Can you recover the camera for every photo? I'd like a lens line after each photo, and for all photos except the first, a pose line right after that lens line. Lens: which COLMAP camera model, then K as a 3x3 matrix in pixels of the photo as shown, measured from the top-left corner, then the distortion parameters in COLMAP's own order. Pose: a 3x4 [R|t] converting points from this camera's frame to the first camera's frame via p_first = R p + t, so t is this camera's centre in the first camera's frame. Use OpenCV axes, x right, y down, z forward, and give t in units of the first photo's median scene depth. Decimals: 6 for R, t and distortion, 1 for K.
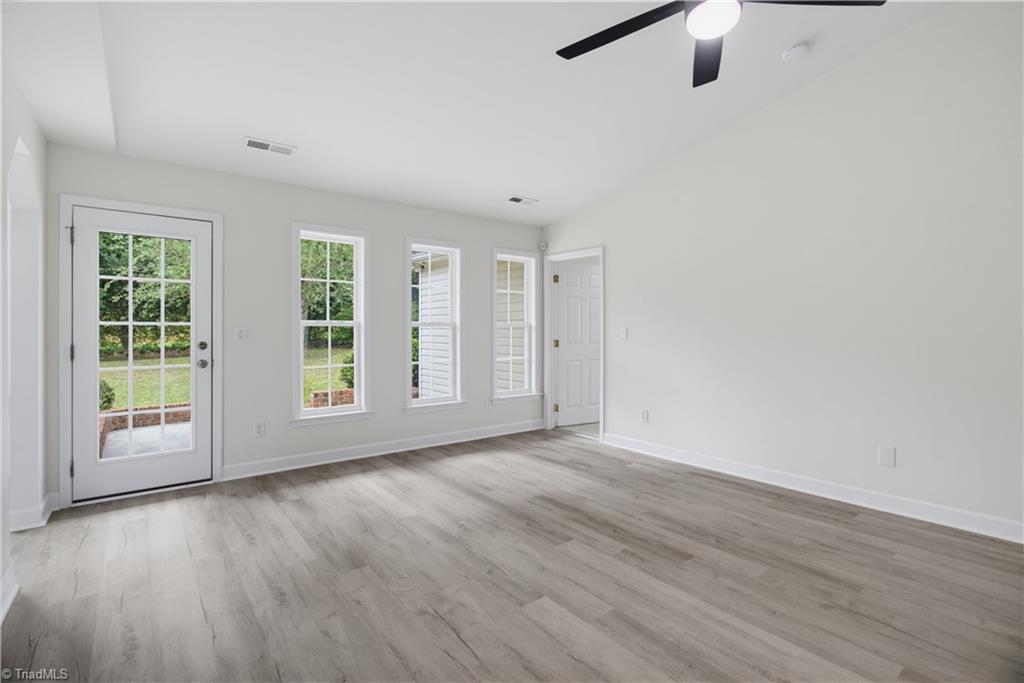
lens RADIAL K [[474.5, 0, 511.3], [0, 474.5, 339.0], [0, 0, 1]] dist [-0.004248, 0.001097]
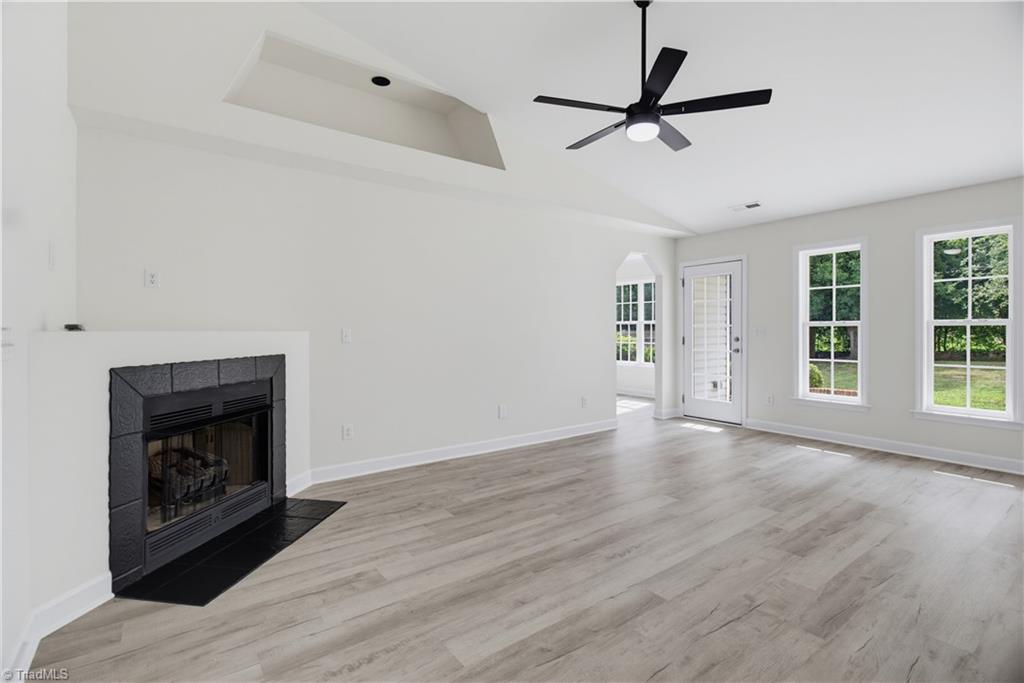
lens RADIAL K [[474.5, 0, 507.6], [0, 474.5, 332.7], [0, 0, 1]] dist [-0.004248, 0.001097]
pose [[-0.041142, 0.003925, -0.999146, 1.237263], [-0.017712, 0.999832, 0.004657, -0.002861], [0.998996, 0.017888, -0.041066, 0.368843]]
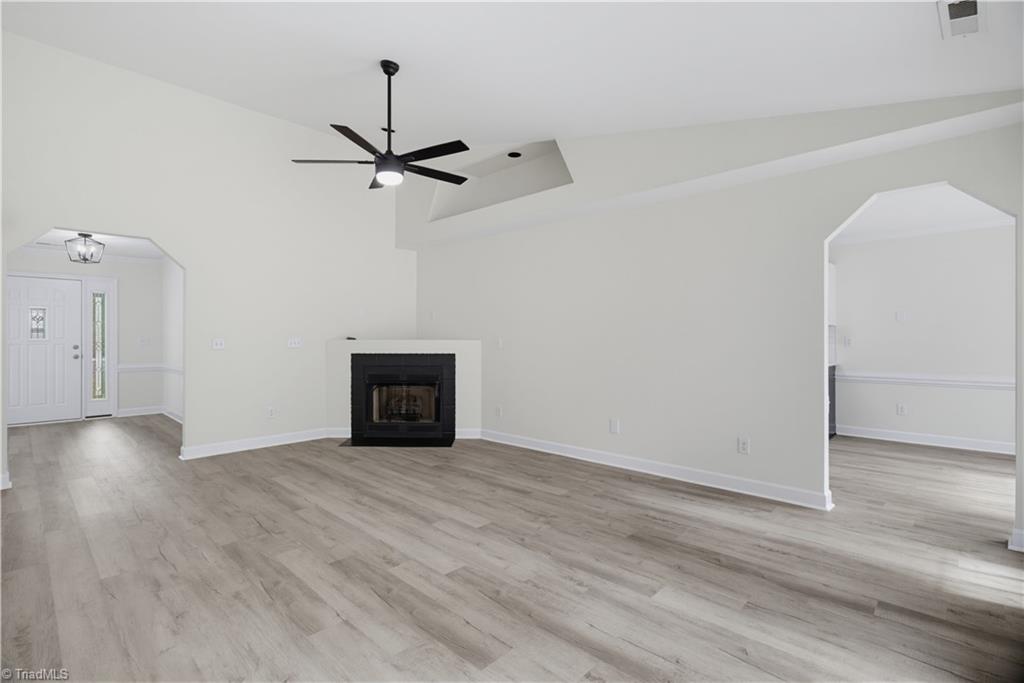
lens RADIAL K [[474.5, 0, 505.0], [0, 474.5, 336.9], [0, 0, 1]] dist [-0.004248, 0.001097]
pose [[-0.992356, -0.001166, -0.123402, 0.123090], [-0.003079, 0.999878, 0.015311, -0.037351], [0.123369, 0.015574, -0.992239, 1.807868]]
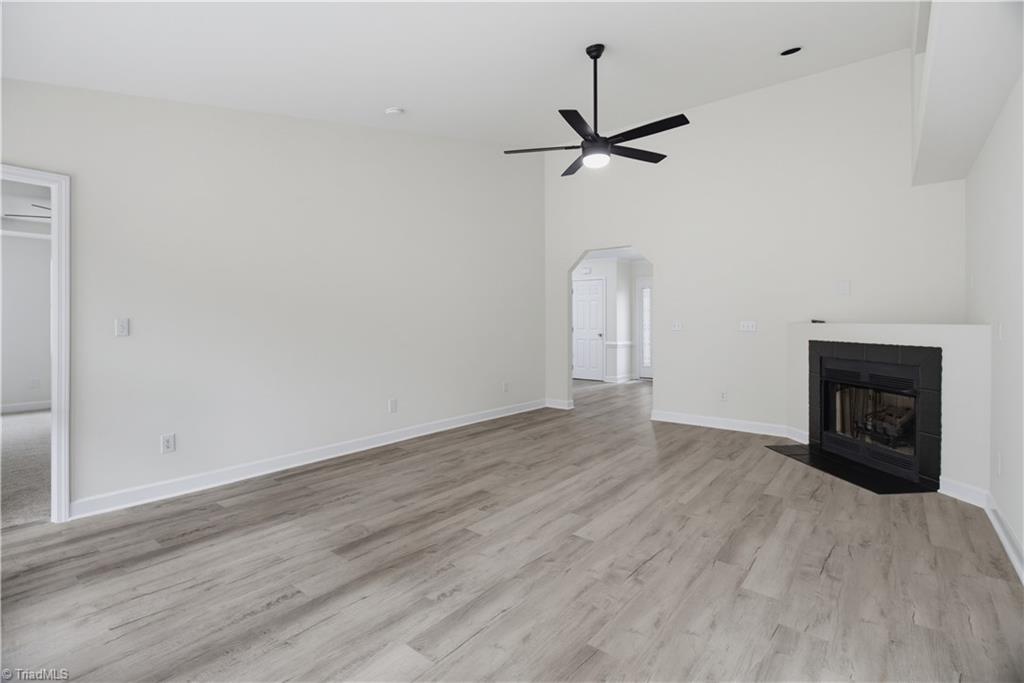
lens RADIAL K [[474.5, 0, 505.2], [0, 474.5, 332.0], [0, 0, 1]] dist [-0.004248, 0.001097]
pose [[-0.212295, -0.020916, 0.976982, -0.832247], [0.018467, 0.999506, 0.025411, -0.021406], [-0.977031, 0.023437, -0.211804, 1.071979]]
